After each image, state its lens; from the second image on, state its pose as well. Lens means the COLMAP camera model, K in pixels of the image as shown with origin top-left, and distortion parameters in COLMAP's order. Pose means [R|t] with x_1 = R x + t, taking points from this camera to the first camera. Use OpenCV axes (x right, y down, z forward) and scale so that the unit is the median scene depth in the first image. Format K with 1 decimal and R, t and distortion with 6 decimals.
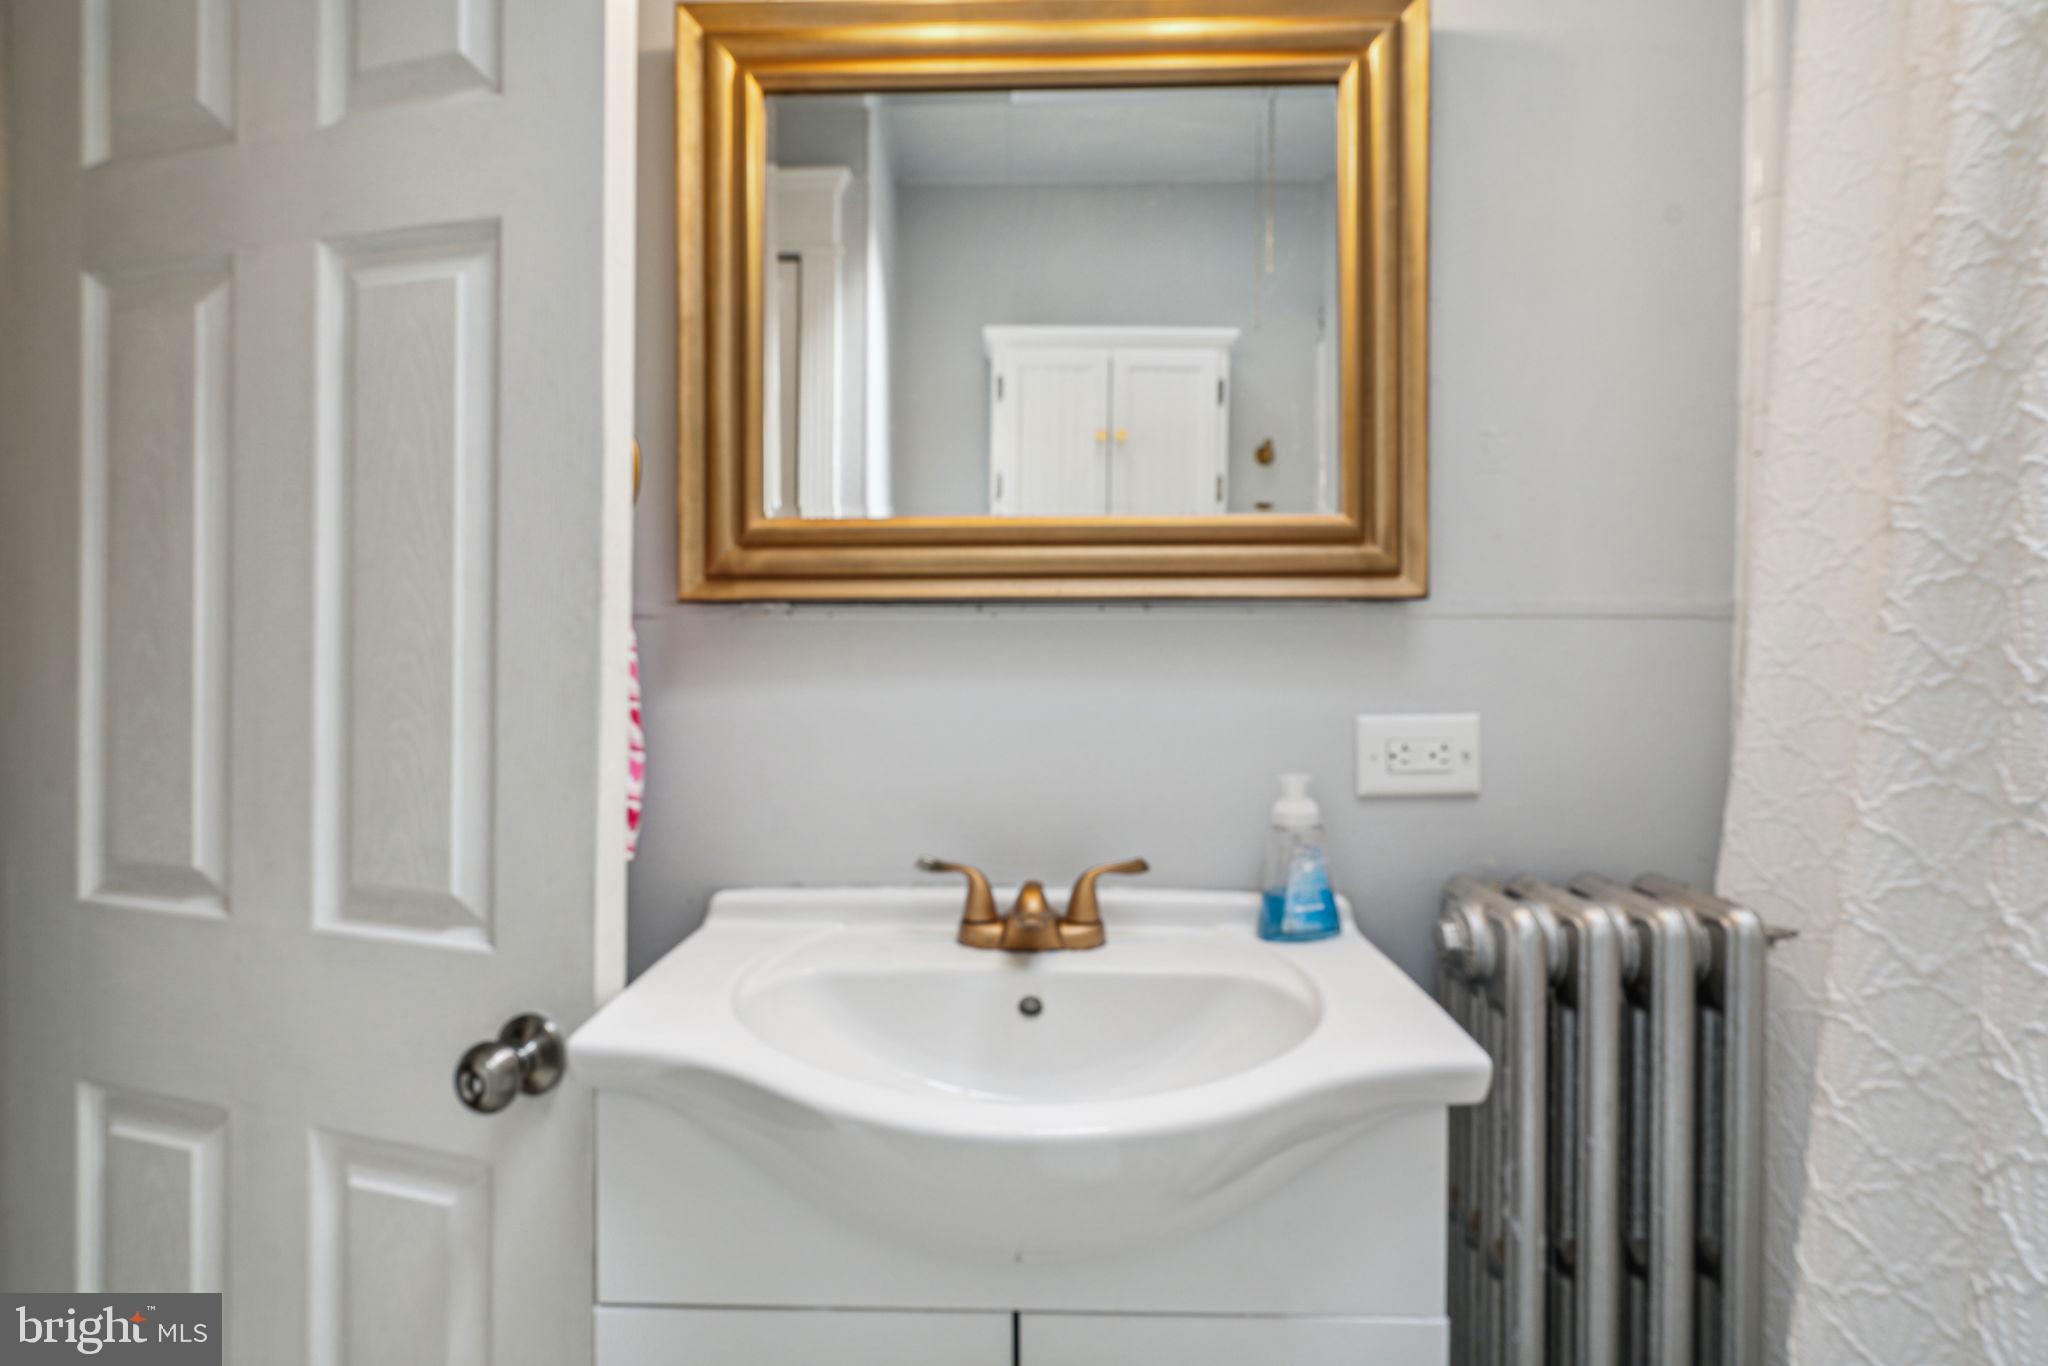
lens RADIAL K [[933.8, 0, 1012.2], [0, 933.8, 673.2], [0, 0, 1]] dist [-0.000906, 0.000491]
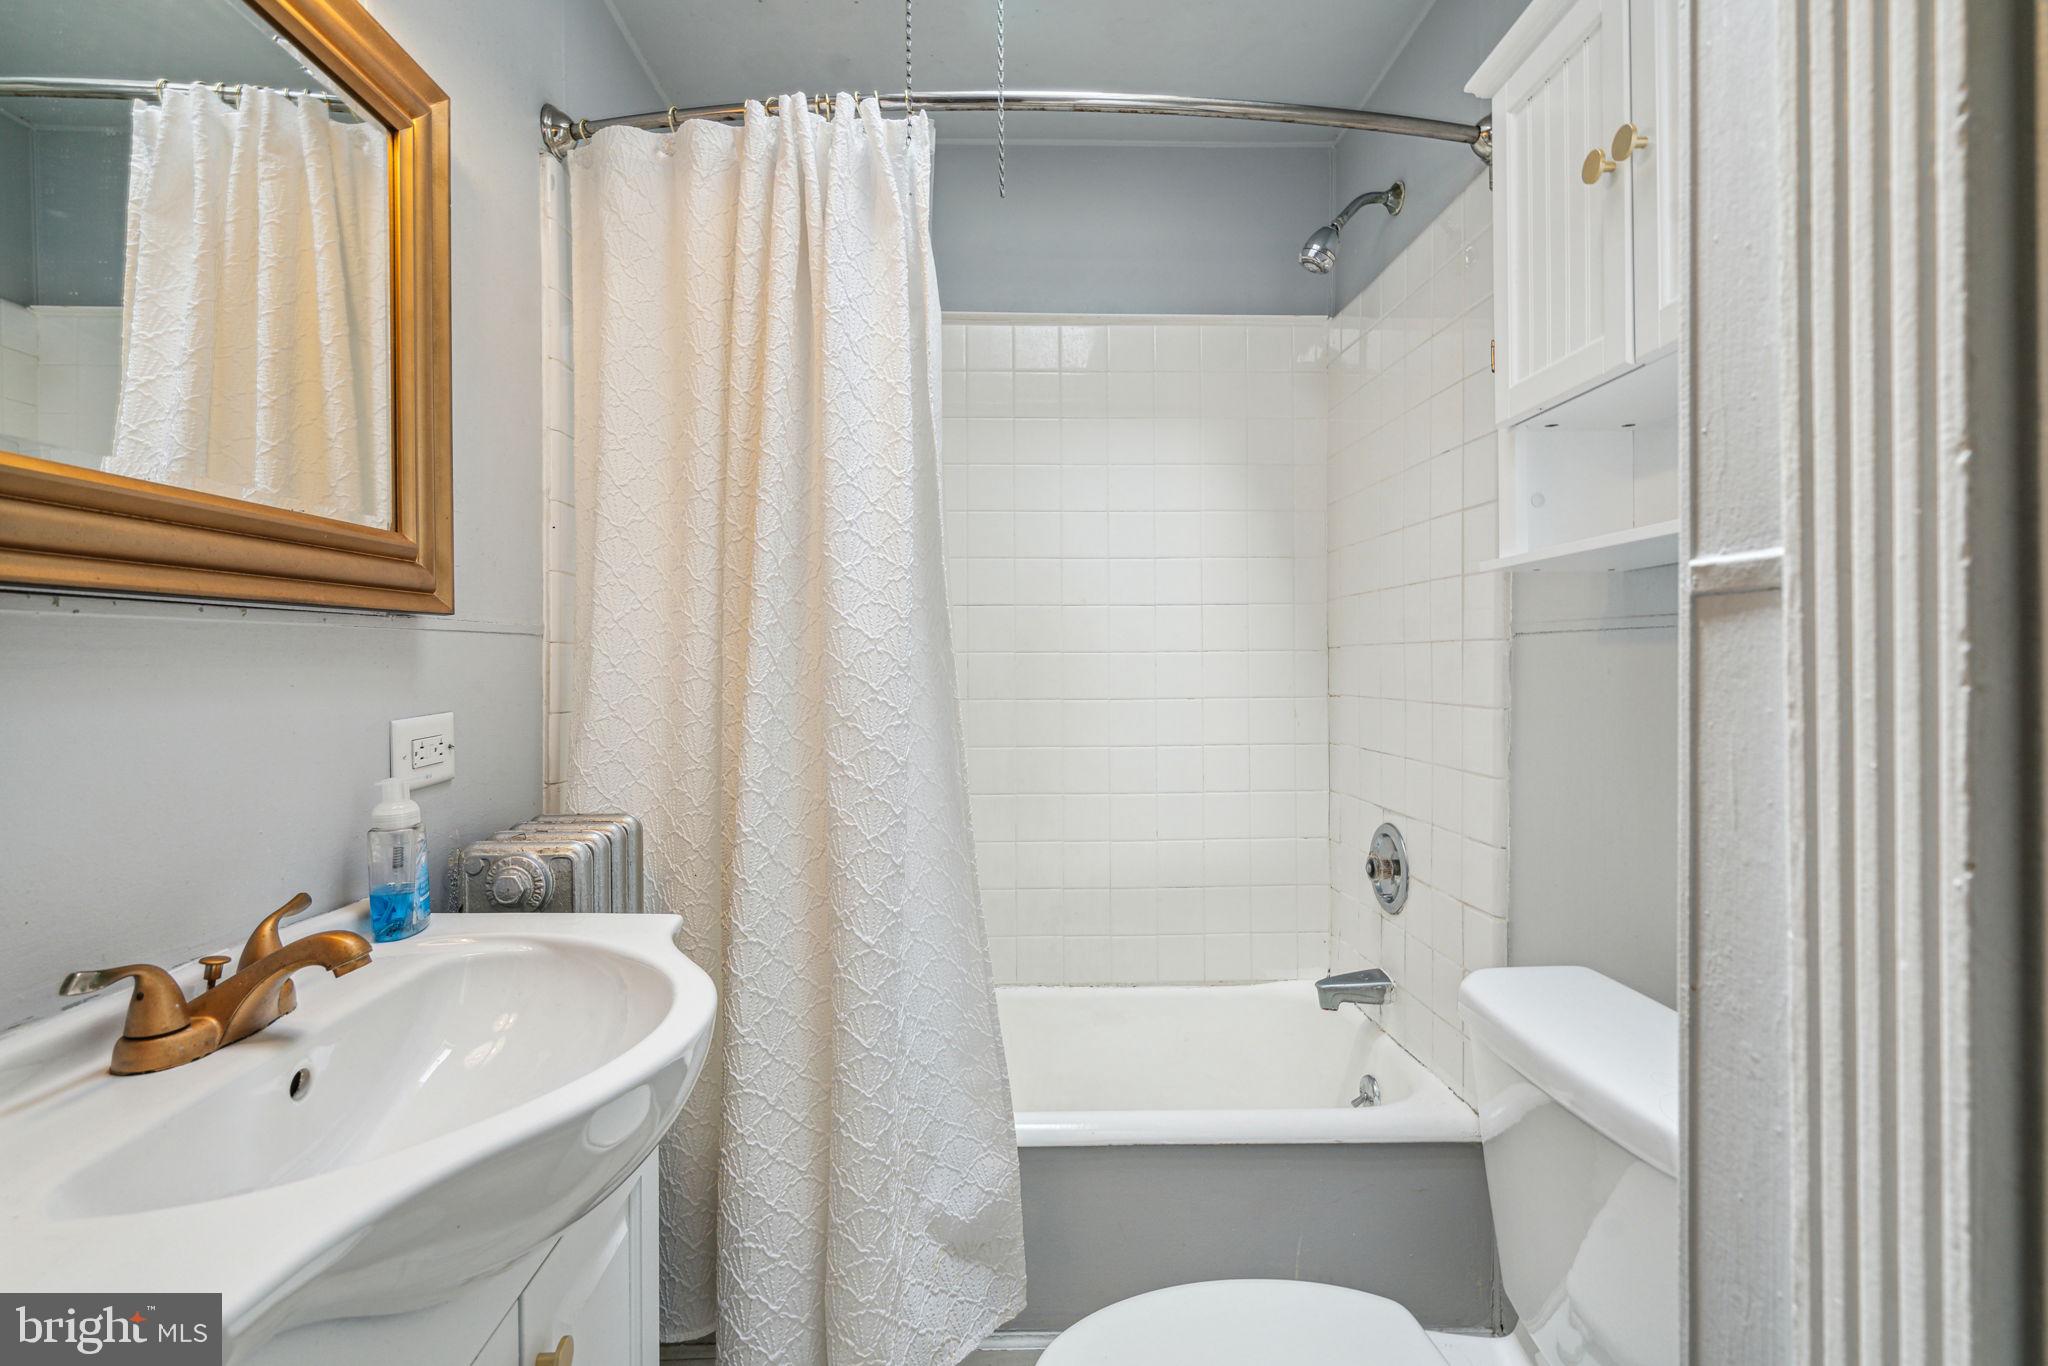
lens RADIAL K [[933.8, 0, 1012.2], [0, 933.8, 673.2], [0, 0, 1]] dist [-0.000906, 0.000491]
pose [[-0.023433, -0.019175, 0.999541, -0.755937], [0.036241, 0.999143, 0.020017, -0.004405], [-0.999068, 0.036693, -0.022718, 0.320983]]
